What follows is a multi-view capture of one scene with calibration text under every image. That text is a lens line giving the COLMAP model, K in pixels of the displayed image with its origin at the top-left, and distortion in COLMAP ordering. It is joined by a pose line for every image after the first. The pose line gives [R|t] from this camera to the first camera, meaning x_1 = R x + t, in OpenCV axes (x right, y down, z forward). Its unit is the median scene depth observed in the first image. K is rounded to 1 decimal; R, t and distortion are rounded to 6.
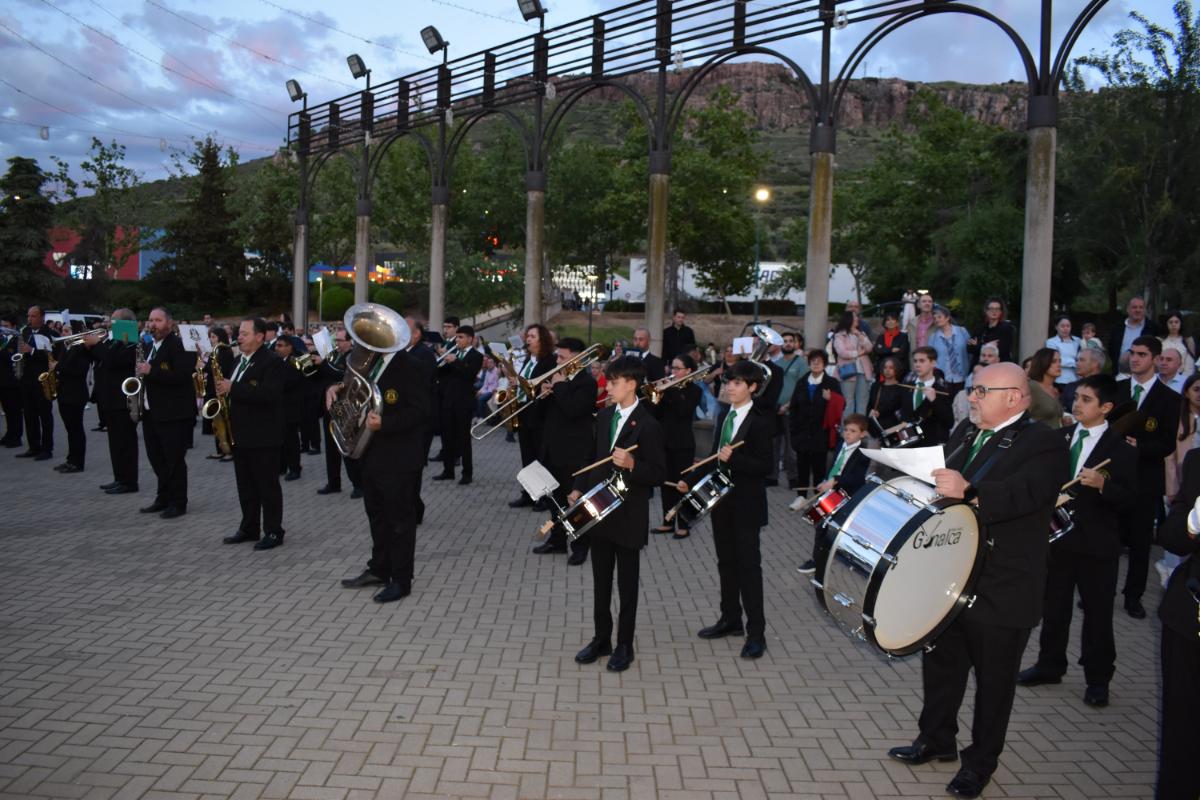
lens RADIAL K [[939.0, 0, 600.0], [0, 939.0, 400.0], [0, 0, 1]] dist [-0.102712, 0.026409]
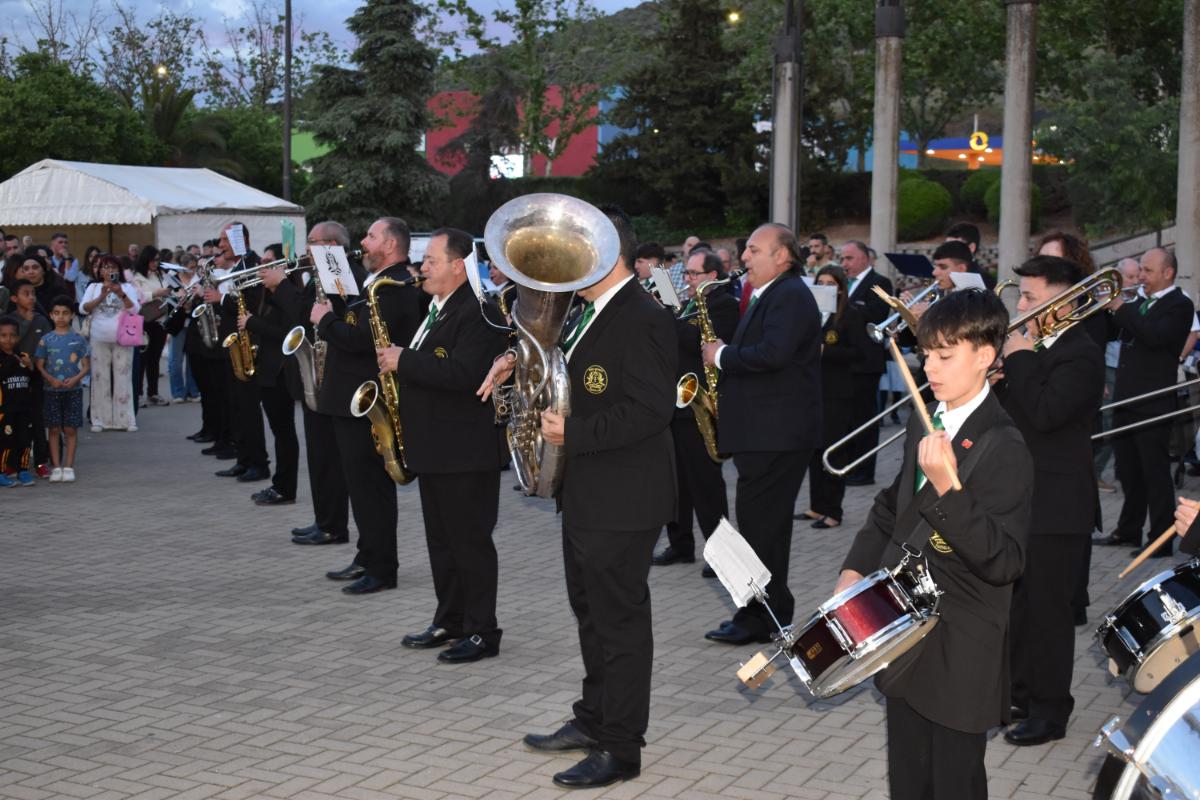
lens RADIAL K [[1772.1, 0, 600.0], [0, 1772.1, 400.0], [0, 0, 1]] dist [-0.036083, 0.039730]
pose [[0.887067, 0.017452, -0.461311, 0.190528], [-0.015651, 0.999848, 0.007730, 0.000148], [0.461375, 0.000363, 0.887205, 0.137643]]
